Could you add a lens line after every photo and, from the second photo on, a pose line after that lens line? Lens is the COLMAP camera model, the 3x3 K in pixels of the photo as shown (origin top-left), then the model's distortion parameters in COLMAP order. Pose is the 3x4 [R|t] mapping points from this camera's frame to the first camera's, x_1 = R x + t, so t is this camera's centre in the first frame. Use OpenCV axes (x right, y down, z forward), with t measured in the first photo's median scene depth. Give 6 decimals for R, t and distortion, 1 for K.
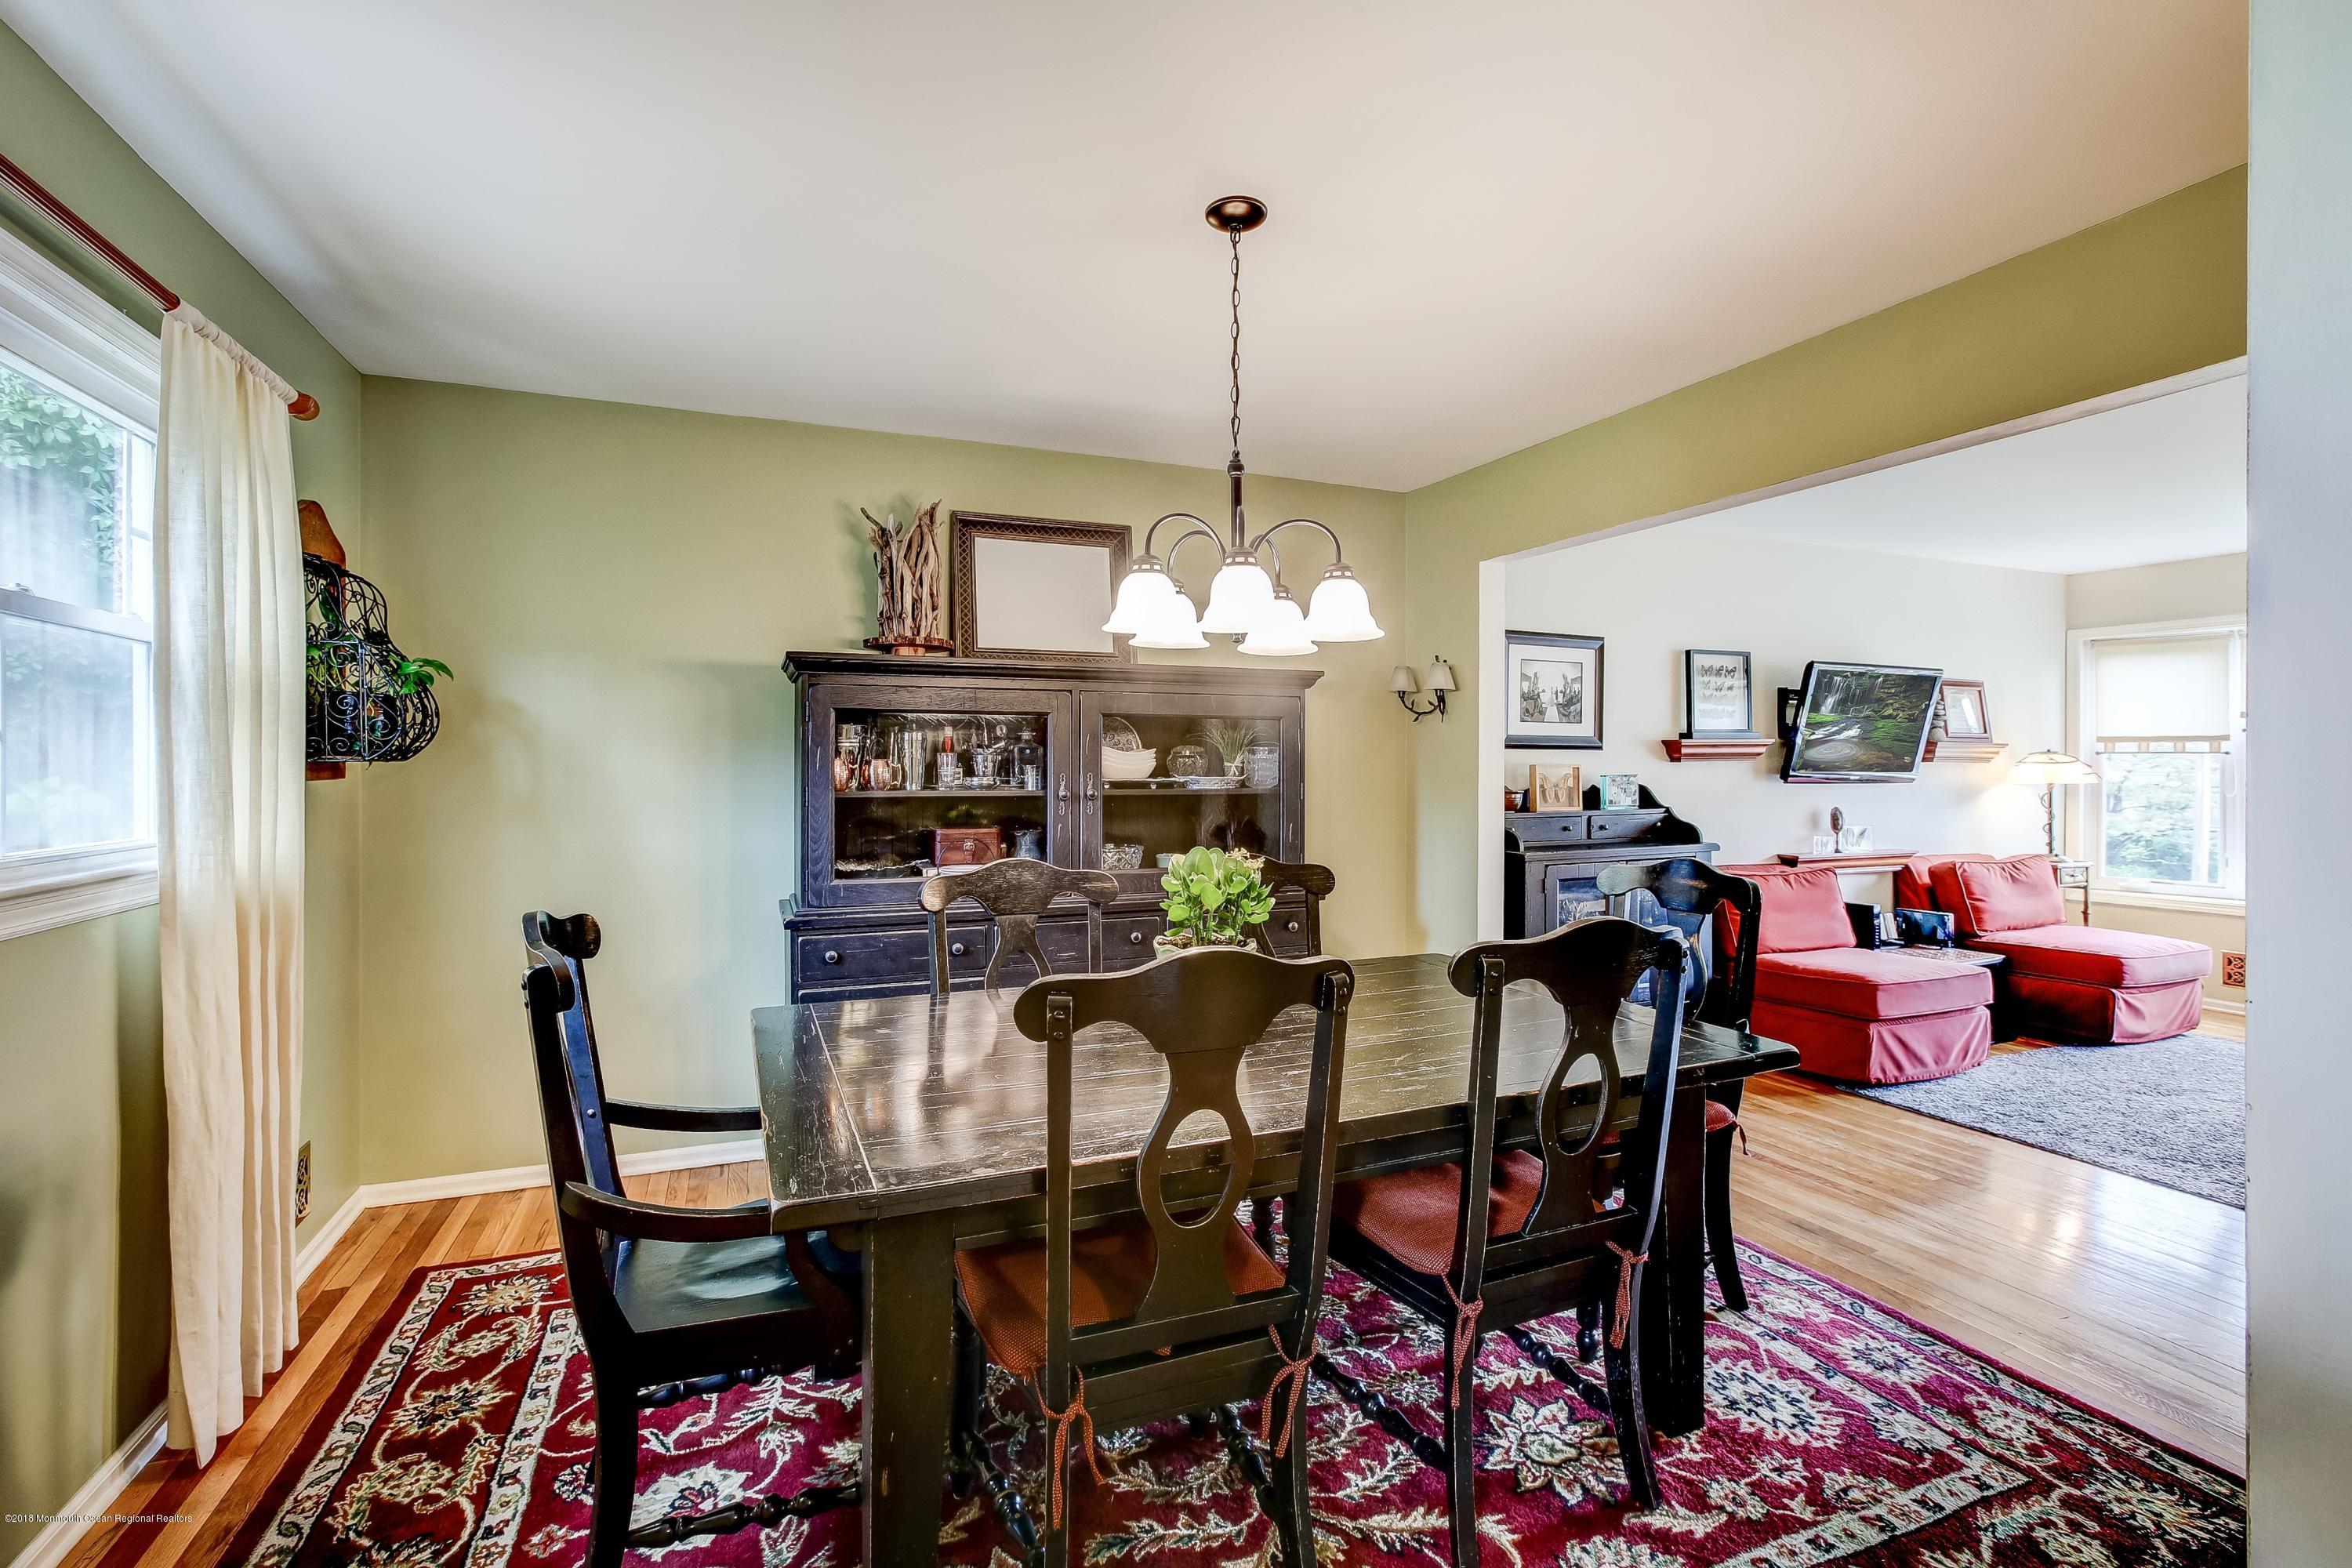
lens RADIAL K [[1137.7, 0, 1179.7], [0, 1137.7, 734.7], [0, 0, 1]] dist [-0.002647, 0.014270]
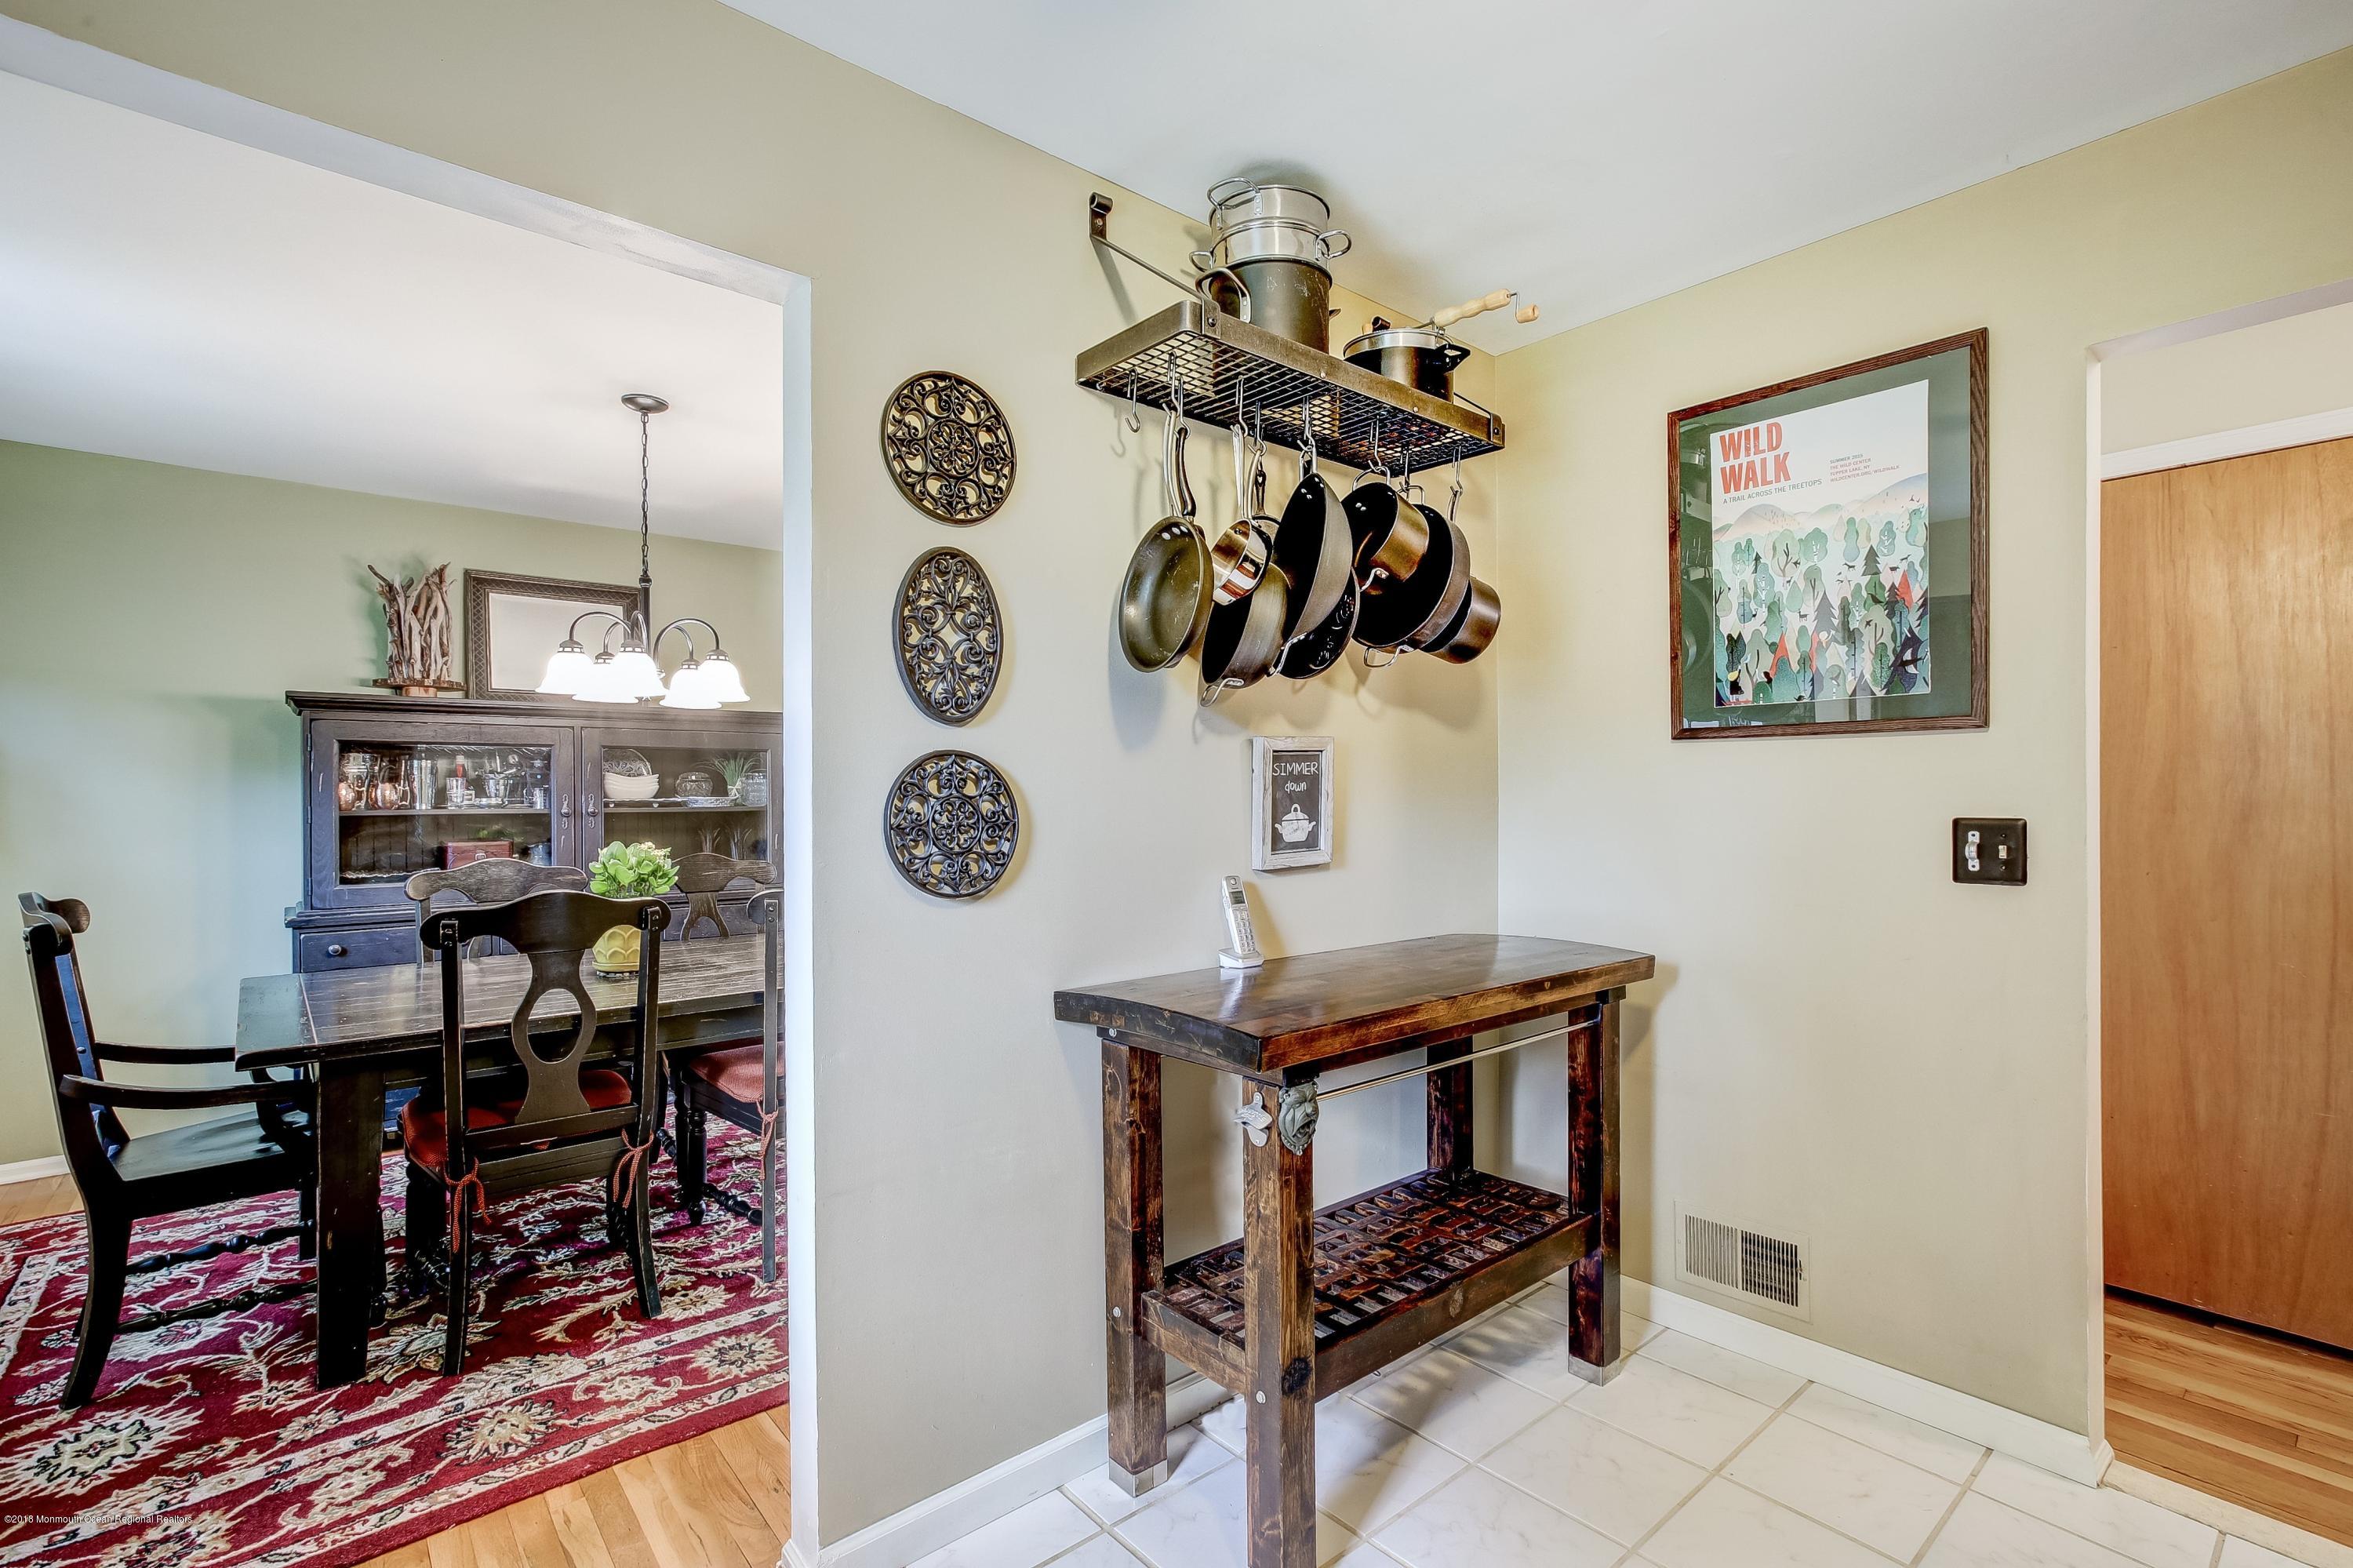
lens RADIAL K [[1123.7, 0, 1173.4], [0, 1123.7, 778.5], [0, 0, 1]] dist [0.013959, 0.013745]
pose [[0.955653, -0.000677, 0.294493, 0.219951], [-0.004024, 0.999874, 0.015357, -0.005896], [-0.294467, -0.015861, 0.955530, -0.472354]]
